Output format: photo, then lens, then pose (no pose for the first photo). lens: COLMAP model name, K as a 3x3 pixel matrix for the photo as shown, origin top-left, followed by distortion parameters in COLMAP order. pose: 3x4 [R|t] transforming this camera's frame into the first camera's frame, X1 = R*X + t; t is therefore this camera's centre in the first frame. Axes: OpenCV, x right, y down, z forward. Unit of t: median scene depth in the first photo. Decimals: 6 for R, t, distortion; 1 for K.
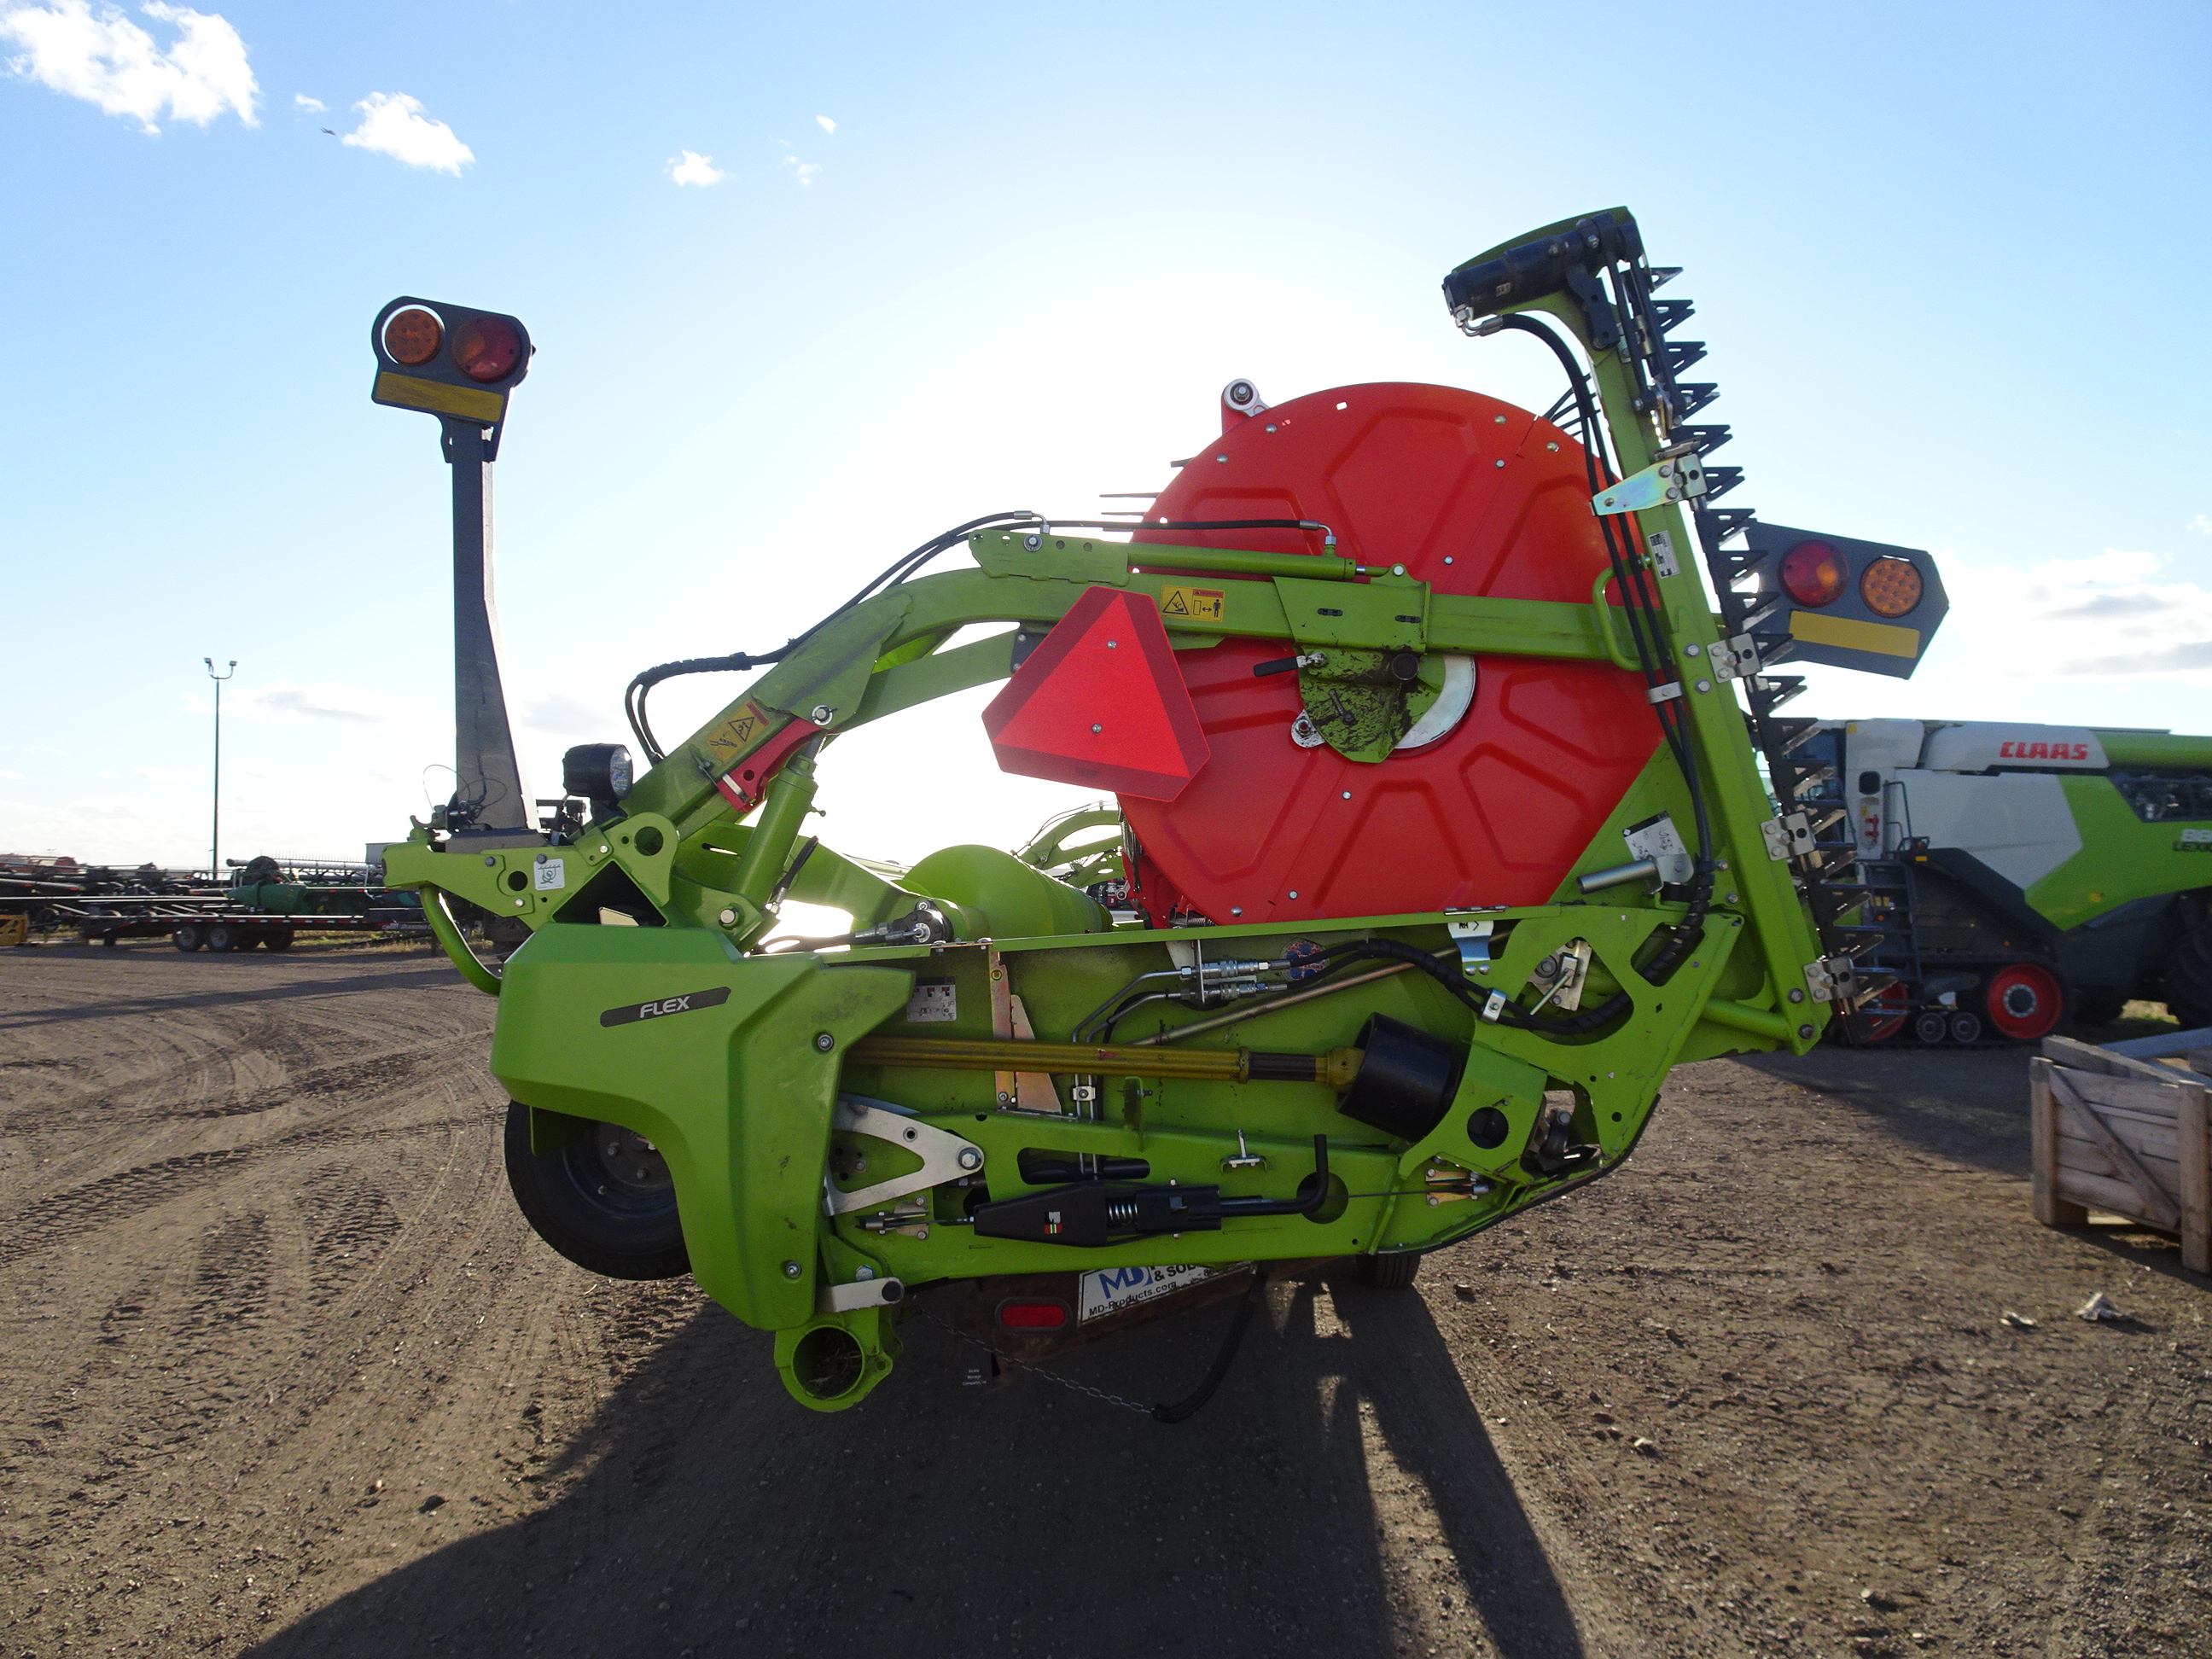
lens RADIAL K [[1564.8, 0, 1106.0], [0, 1564.8, 829.5], [0, 0, 1]] dist [0.000531, 0.003800]
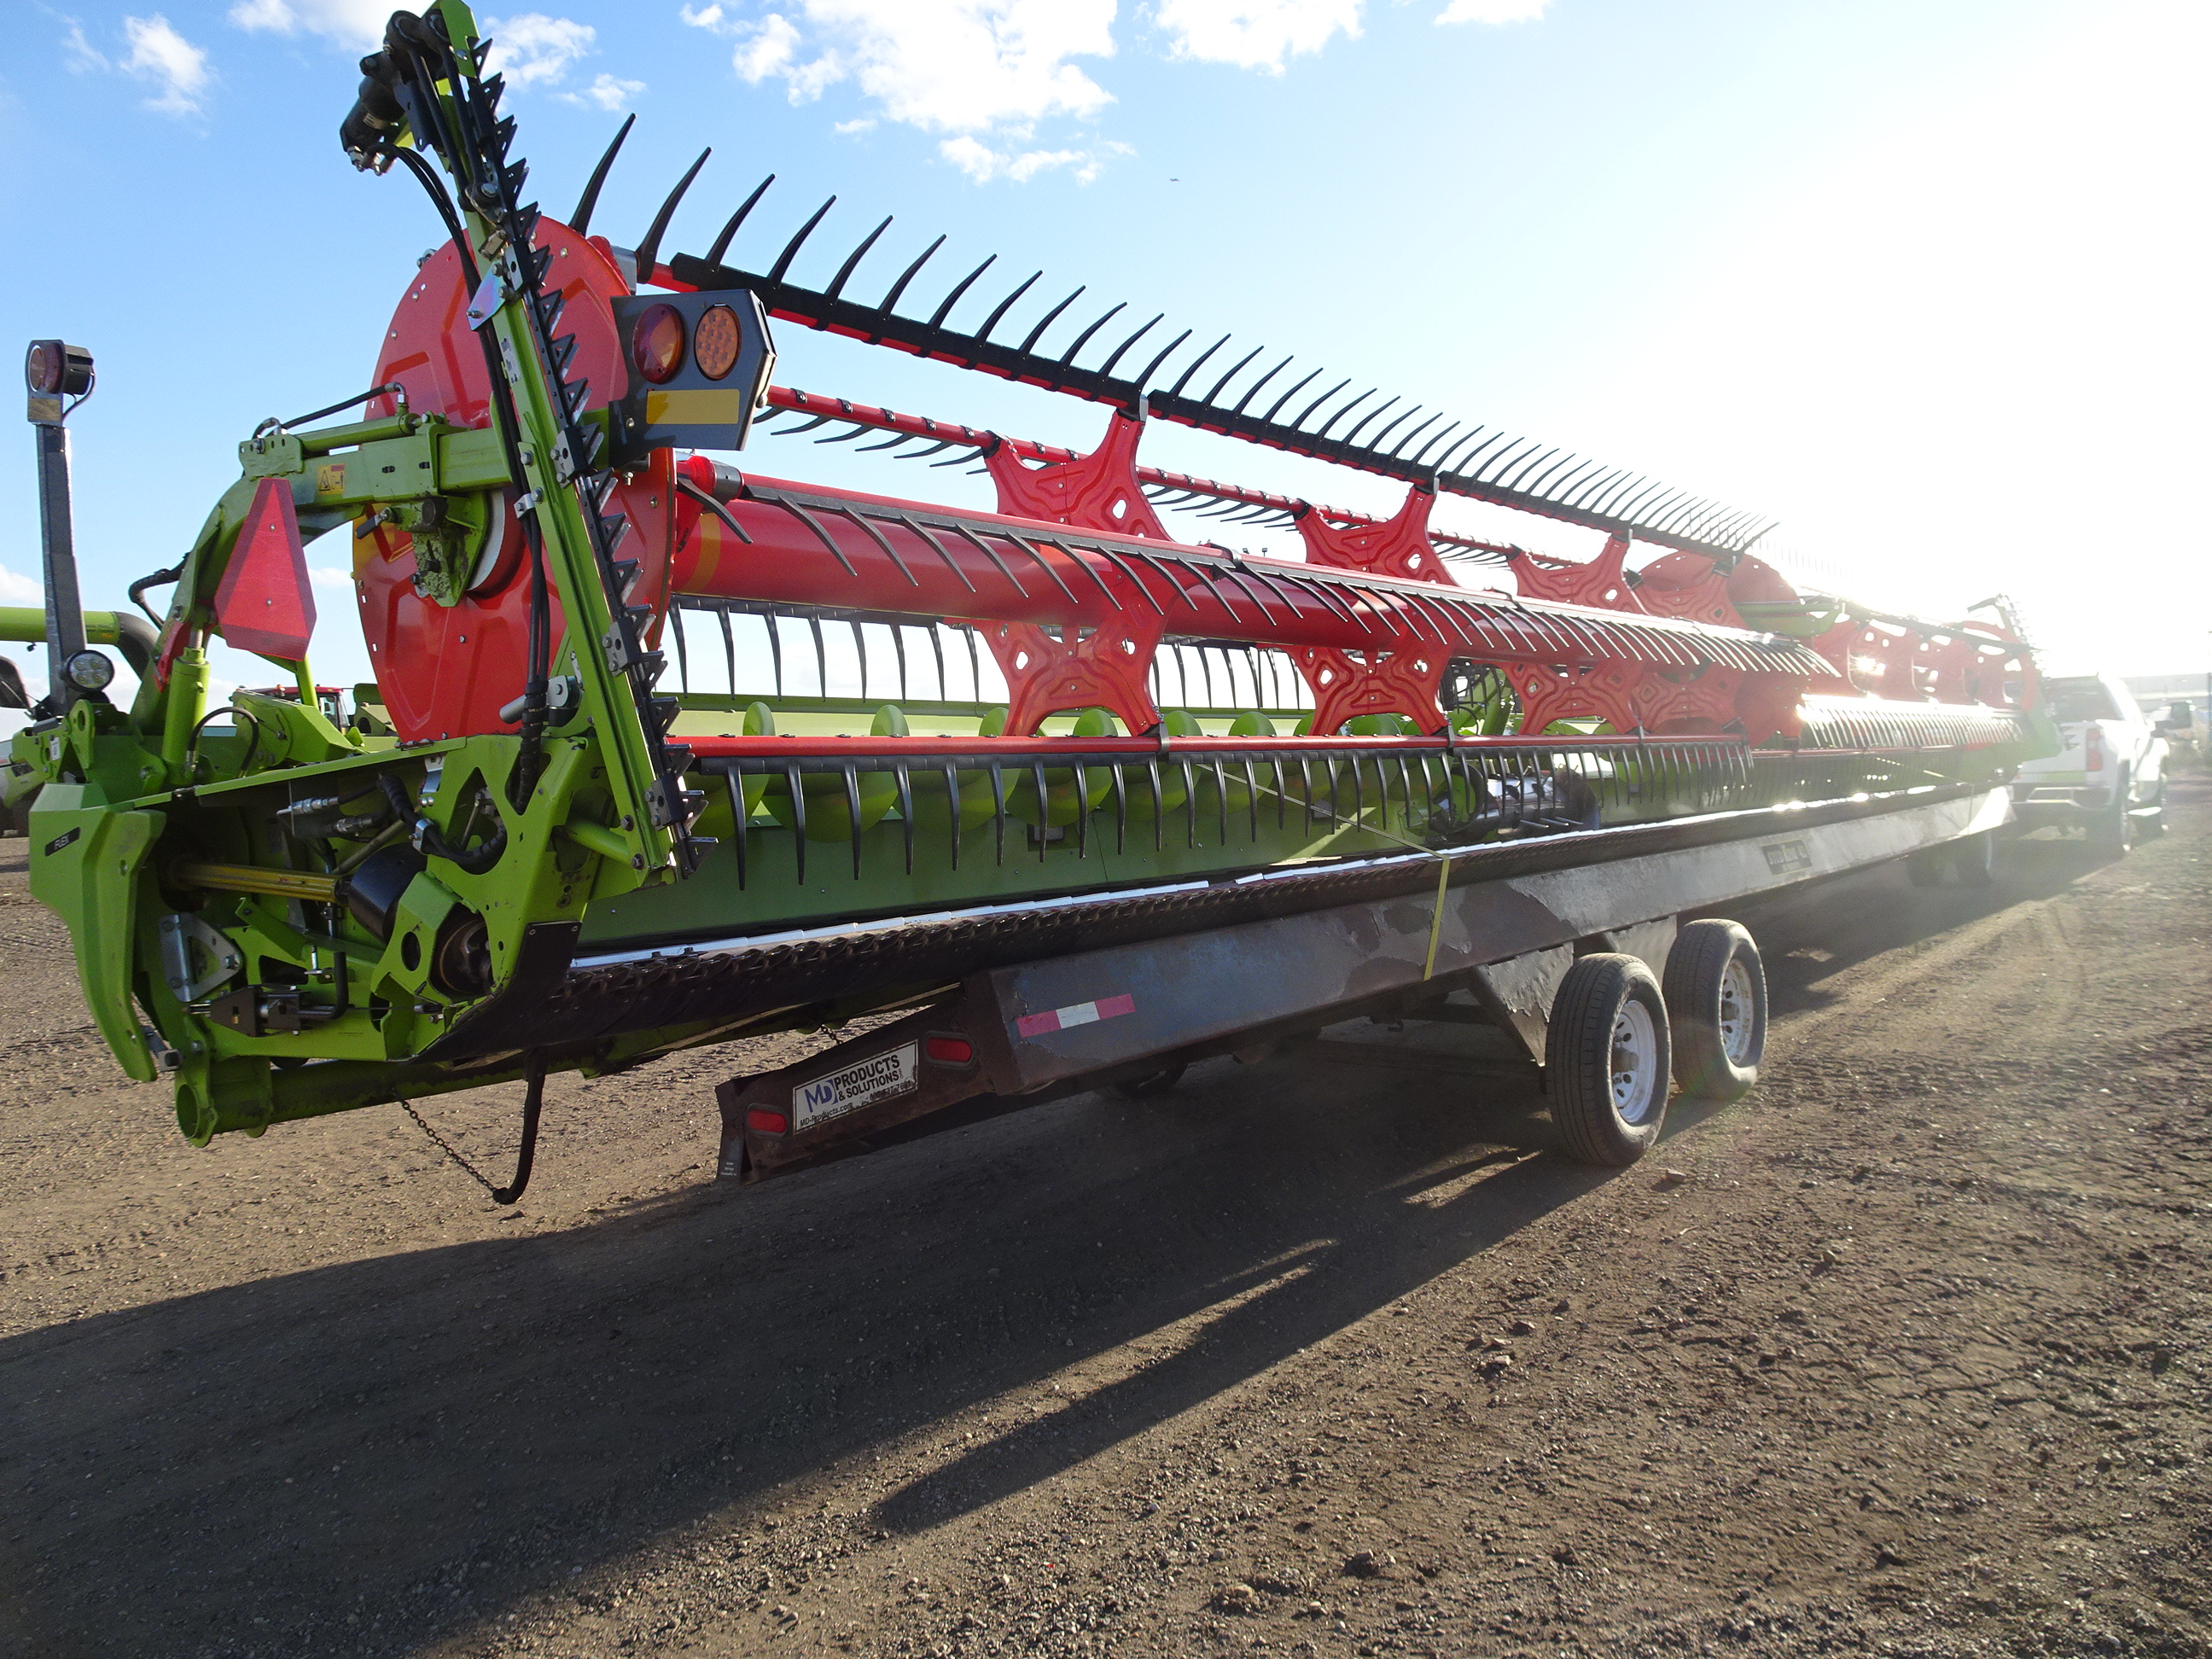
lens RADIAL K [[1575.7, 0, 1106.0], [0, 1575.7, 829.5], [0, 0, 1]] dist [-0.004912, 0.001859]
pose [[0.793863, -0.011826, -0.607981, 0.666382], [0.073843, 0.994287, 0.077080, 0.032713], [0.603596, -0.106086, 0.790201, 0.239836]]
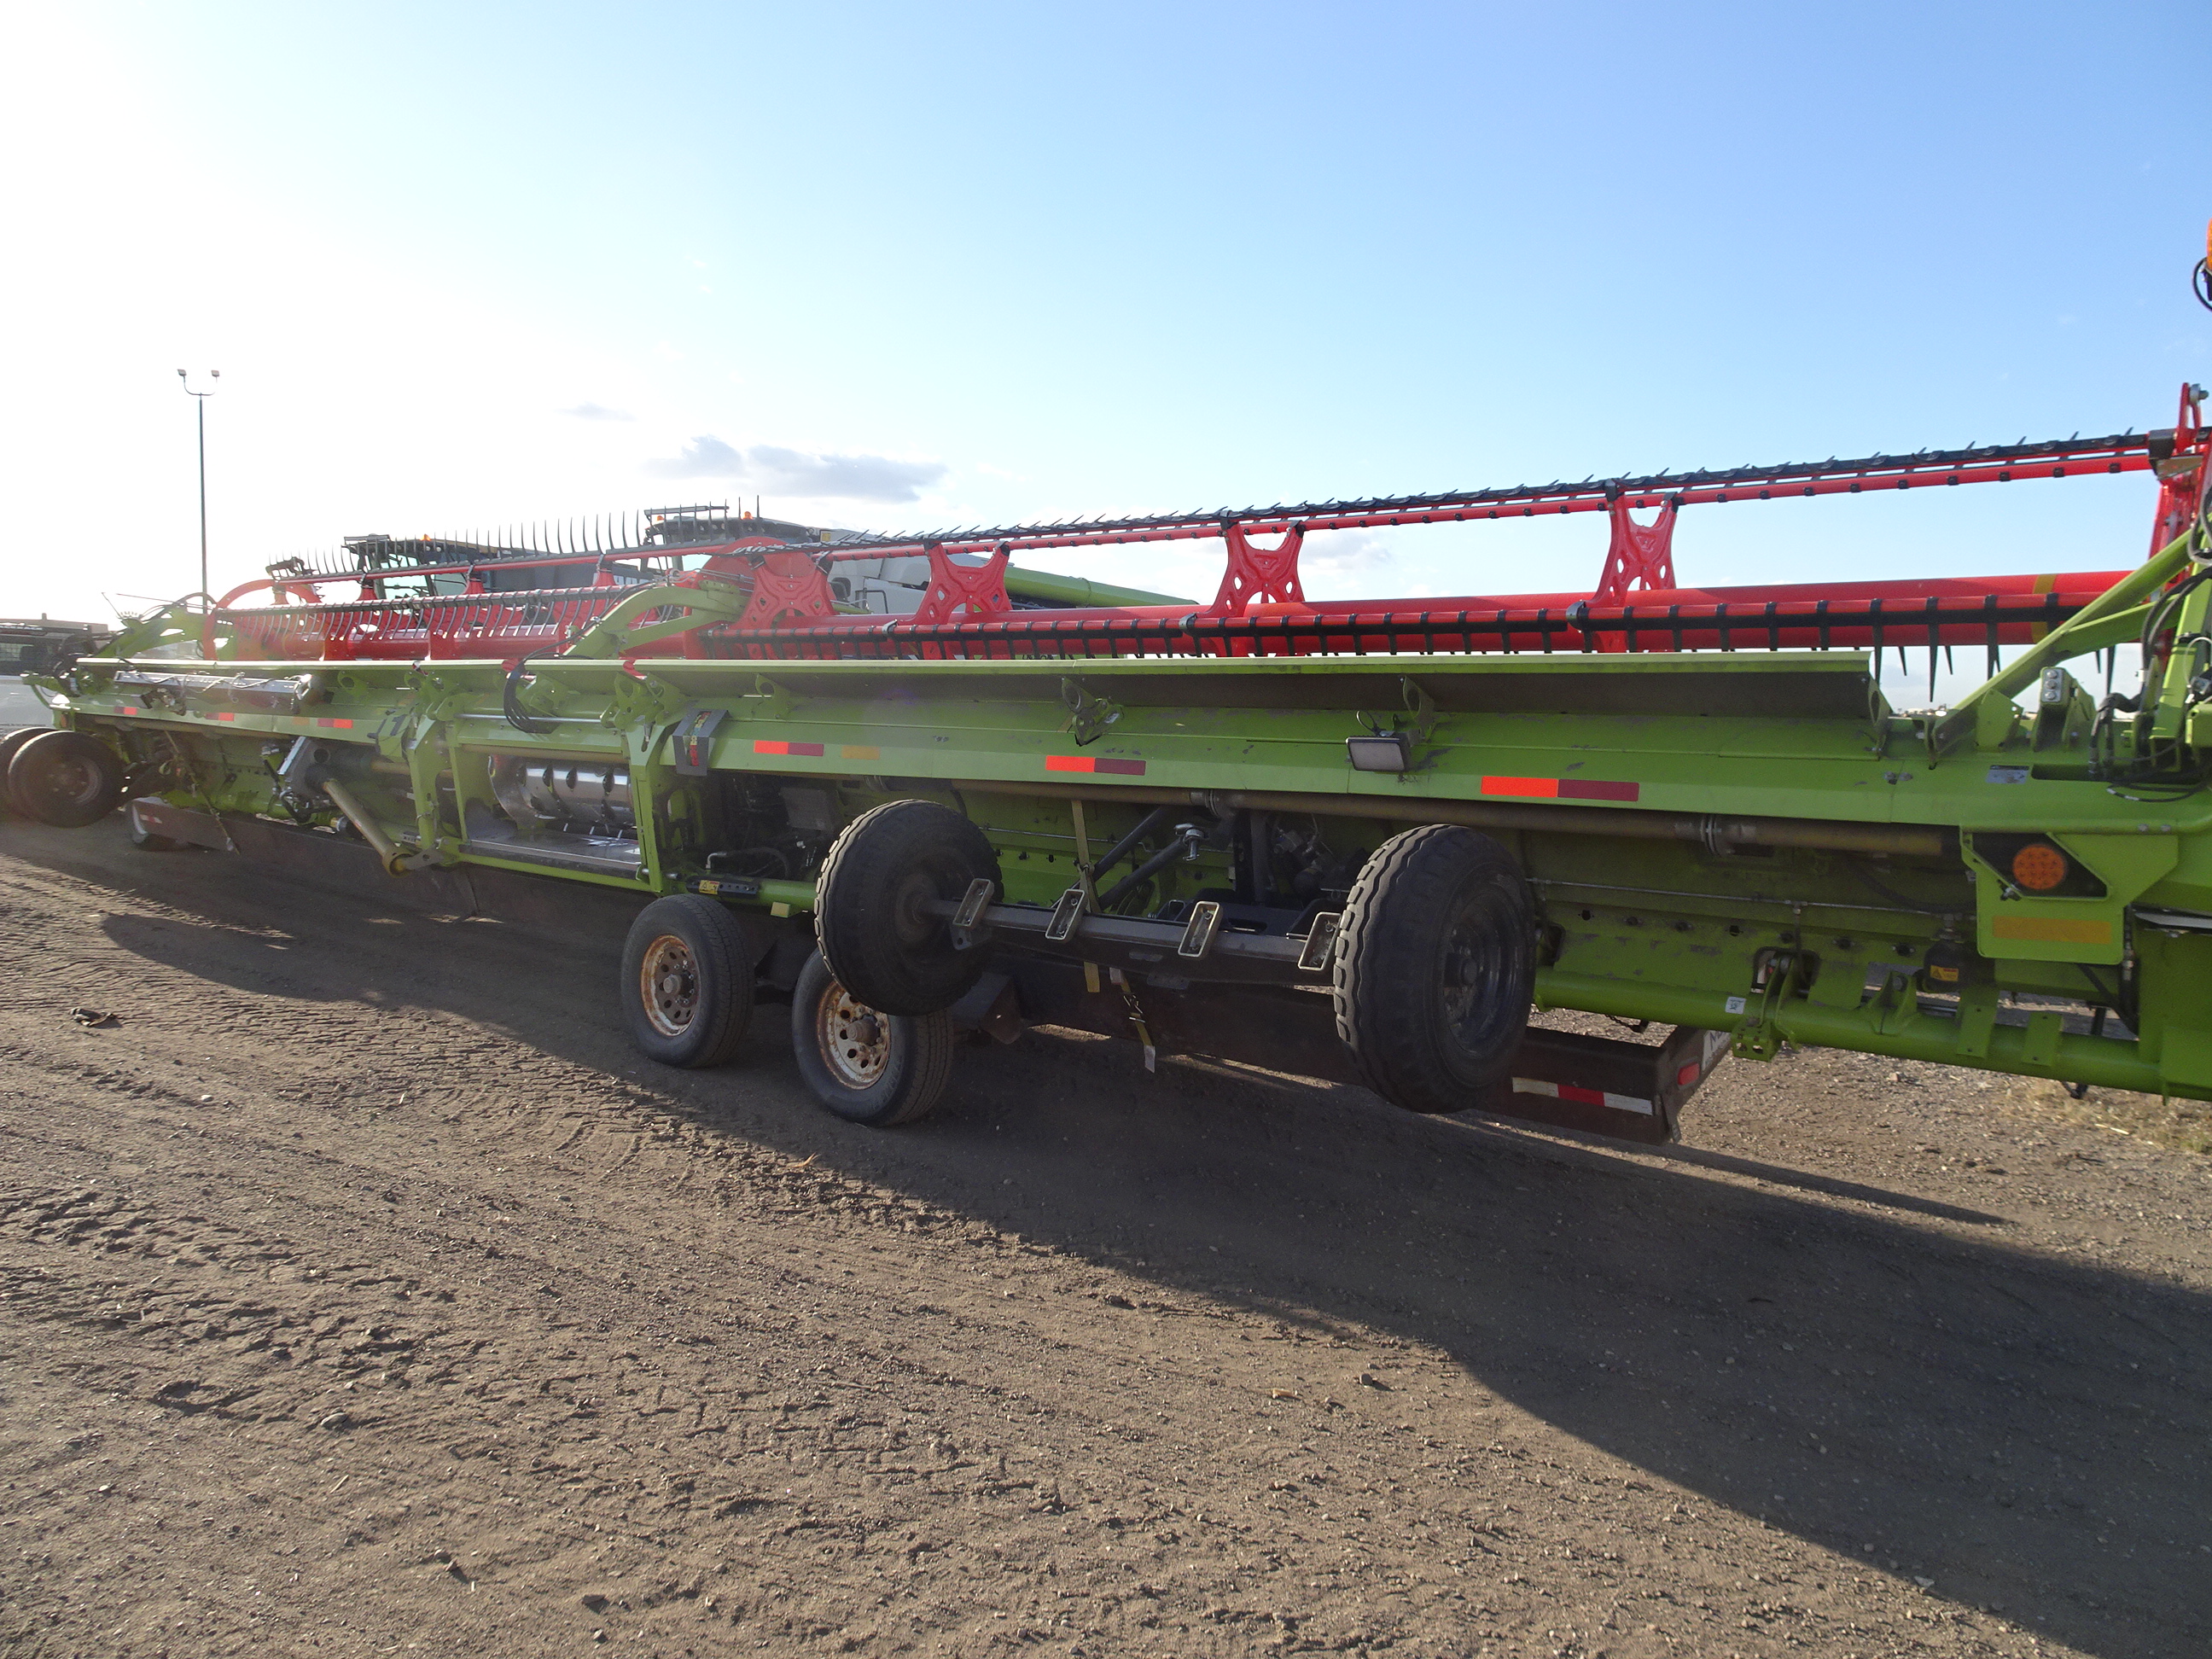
lens RADIAL K [[1564.8, 0, 1106.0], [0, 1564.8, 829.5], [0, 0, 1]] dist [0.000531, 0.003800]
pose [[0.637339, -0.039235, 0.769584, -1.045914], [-0.073297, 0.991088, 0.111229, 0.013513], [-0.767090, -0.127299, 0.628783, 0.494808]]
